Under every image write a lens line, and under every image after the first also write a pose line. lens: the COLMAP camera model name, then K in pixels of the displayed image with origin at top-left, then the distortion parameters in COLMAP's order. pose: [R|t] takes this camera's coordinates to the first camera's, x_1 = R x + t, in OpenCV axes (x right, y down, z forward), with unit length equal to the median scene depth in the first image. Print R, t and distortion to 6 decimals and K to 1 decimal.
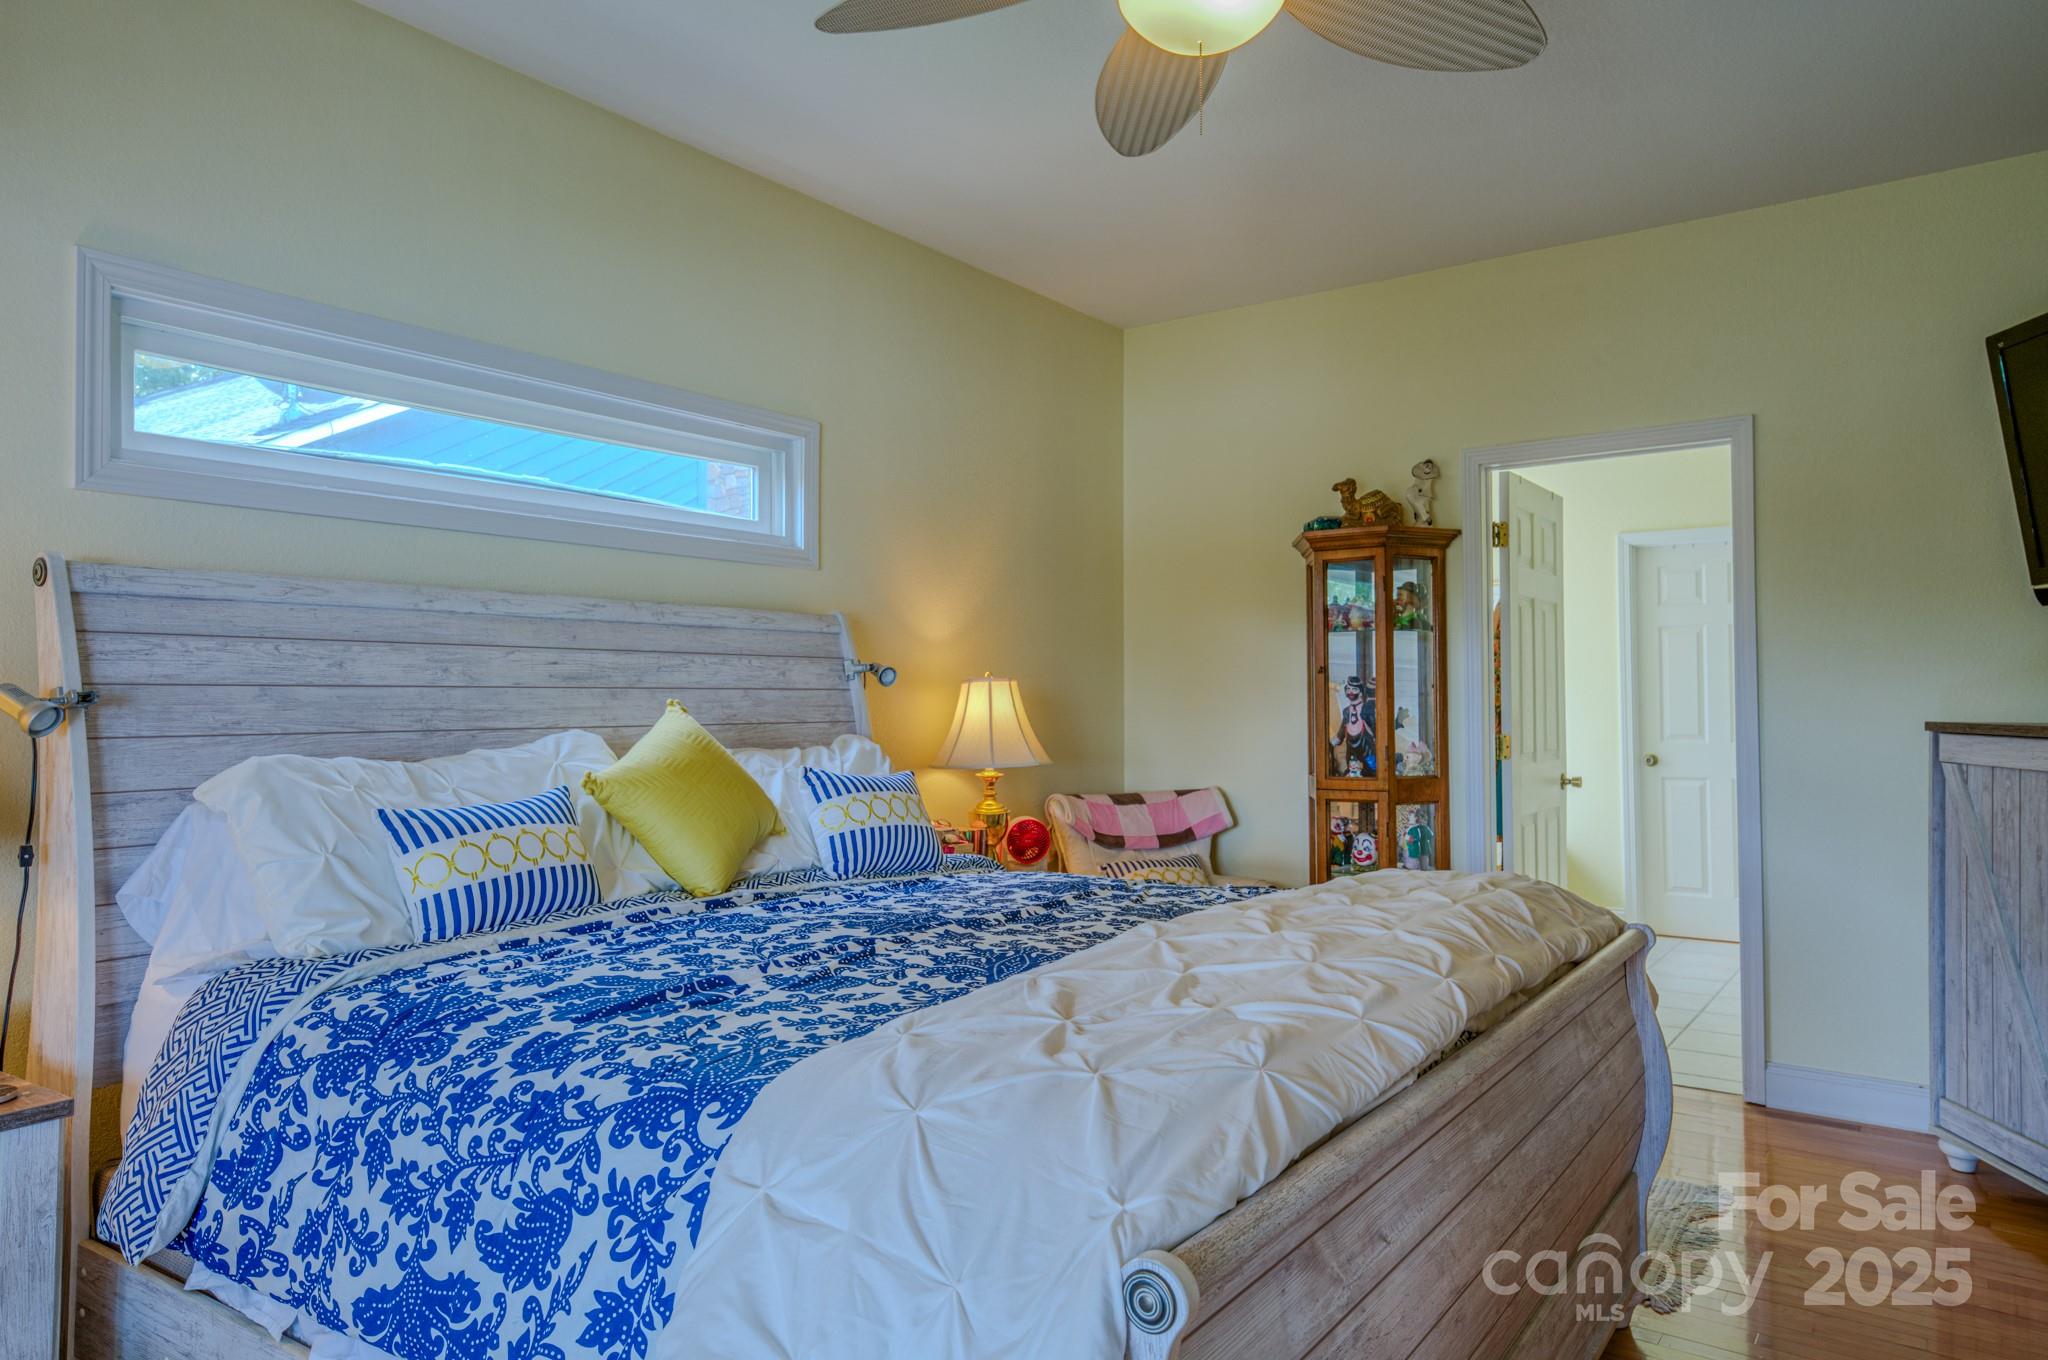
lens RADIAL K [[1332.2, 0, 1024.1], [0, 1332.2, 684.1], [0, 0, 1]] dist [0.028209, 0.000803]
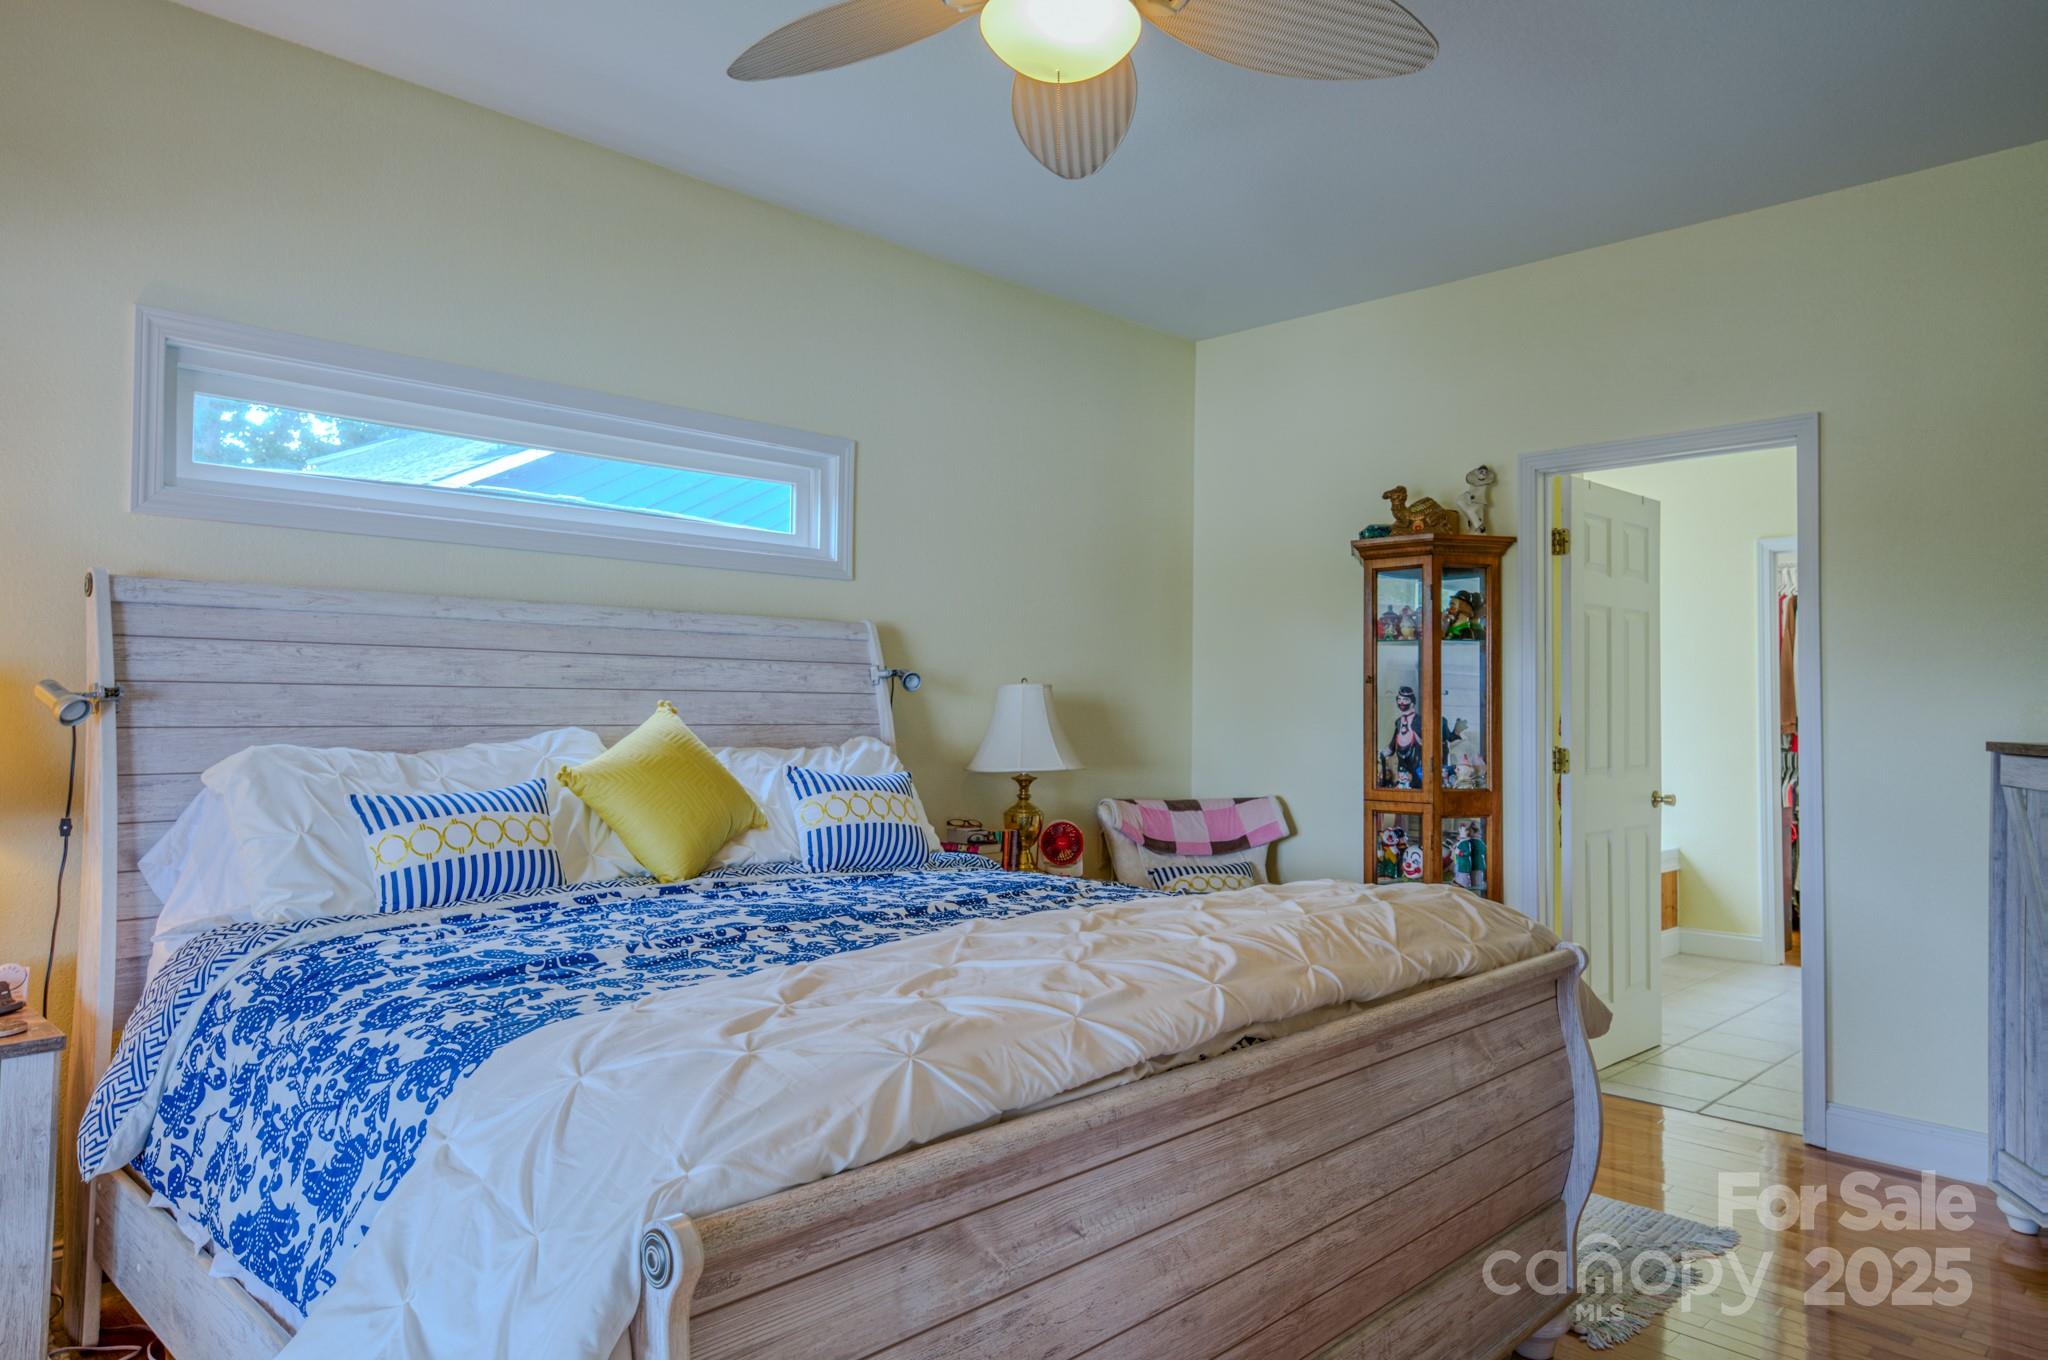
lens RADIAL K [[1332.2, 0, 1154.1], [0, 1332.2, 684.5], [0, 0, 1]] dist [0.028209, 0.000803]
pose [[0.986450, 0.010006, -0.163759, 0.340364], [-0.010912, 0.999930, -0.004638, -0.000980], [0.163701, 0.006362, 0.986489, -0.003816]]
